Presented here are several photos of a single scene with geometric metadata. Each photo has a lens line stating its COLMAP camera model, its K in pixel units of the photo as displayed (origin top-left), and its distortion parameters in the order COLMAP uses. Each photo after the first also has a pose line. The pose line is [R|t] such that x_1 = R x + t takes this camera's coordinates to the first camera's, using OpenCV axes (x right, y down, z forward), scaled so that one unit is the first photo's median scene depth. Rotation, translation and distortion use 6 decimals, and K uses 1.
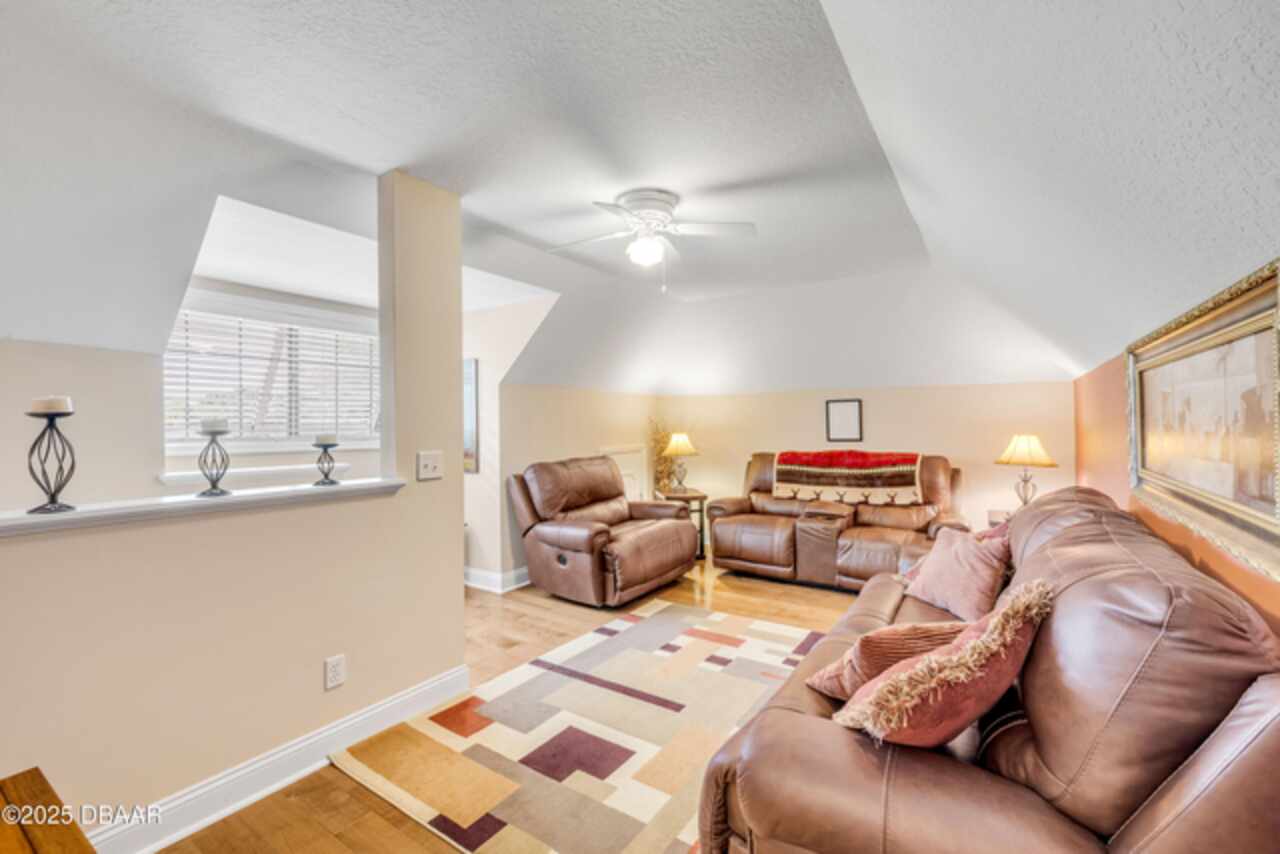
lens RADIAL K [[539.3, 0, 640.0], [0, 539.3, 427.0], [0, 0, 1]] dist [-0.008904, -0.000009]
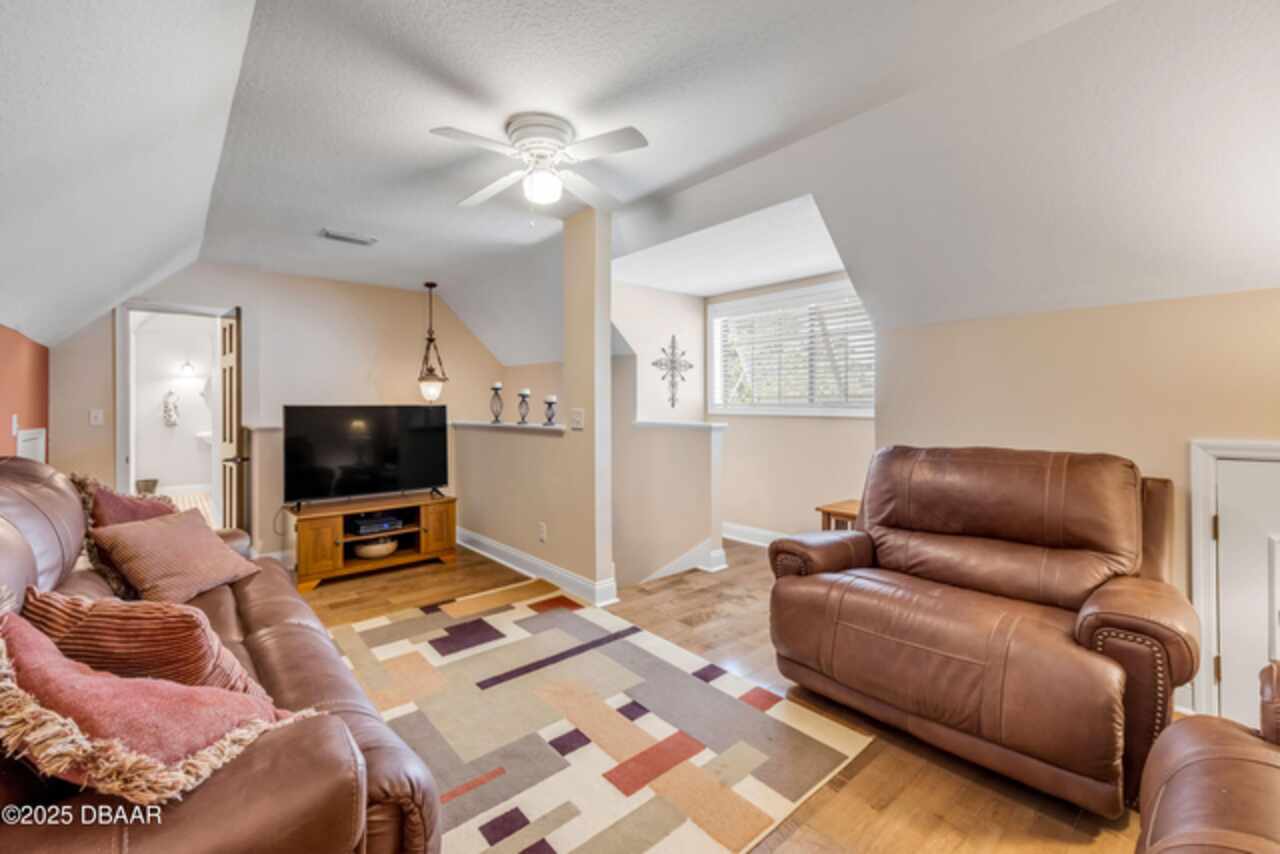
lens RADIAL K [[548.2, 0, 624.9], [0, 548.2, 398.2], [0, 0, 1]] dist [-0.008675, -0.000033]
pose [[-0.278695, -0.008528, -0.960342, 0.769874], [-0.004922, 0.999960, -0.007452, 0.023930], [0.960367, 0.002650, -0.278725, 1.256274]]
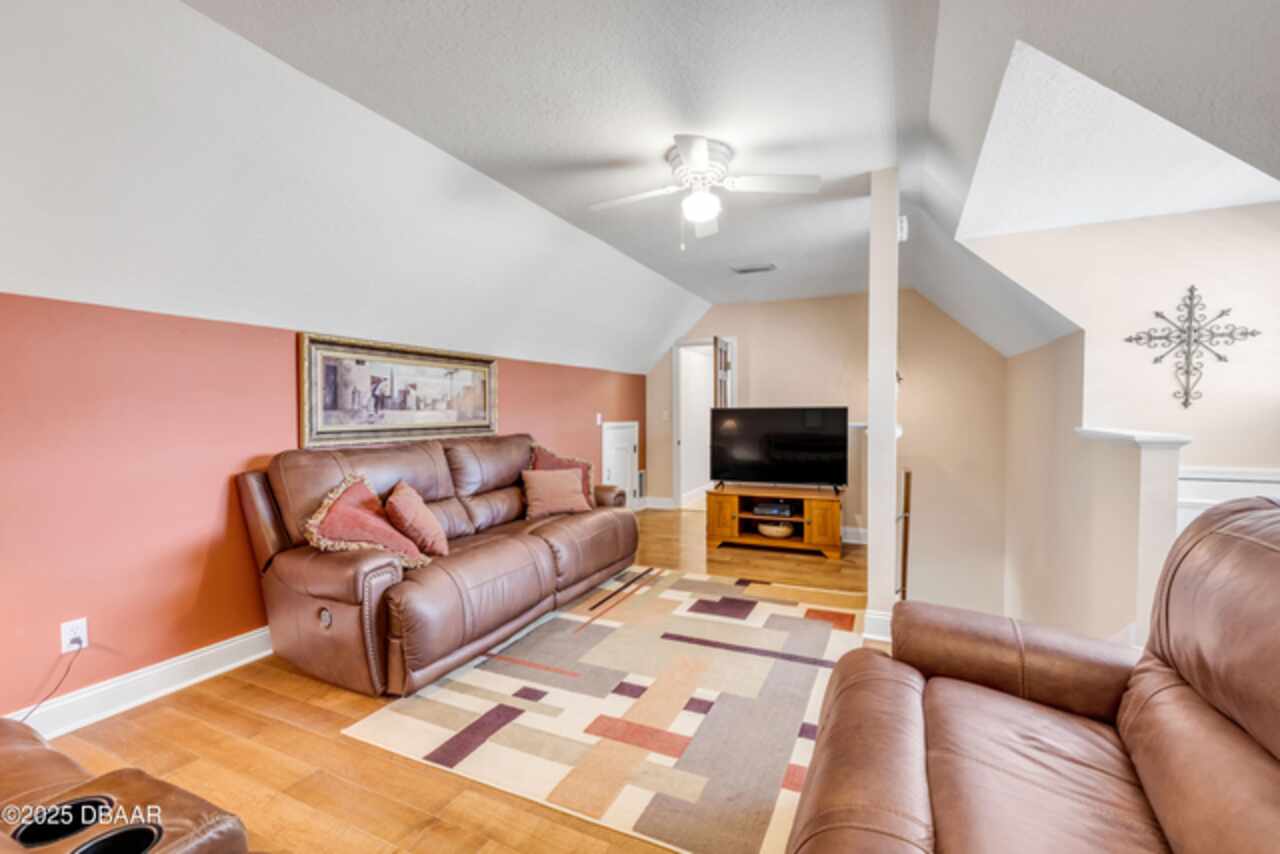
lens RADIAL K [[539.3, 0, 640.0], [0, 539.3, 427.0], [0, 0, 1]] dist [-0.008904, -0.000009]
pose [[-0.989327, 0.015926, -0.144840, 0.240079], [0.010171, 0.999132, 0.040390, 0.024663], [0.145357, 0.038485, -0.988630, 1.766672]]
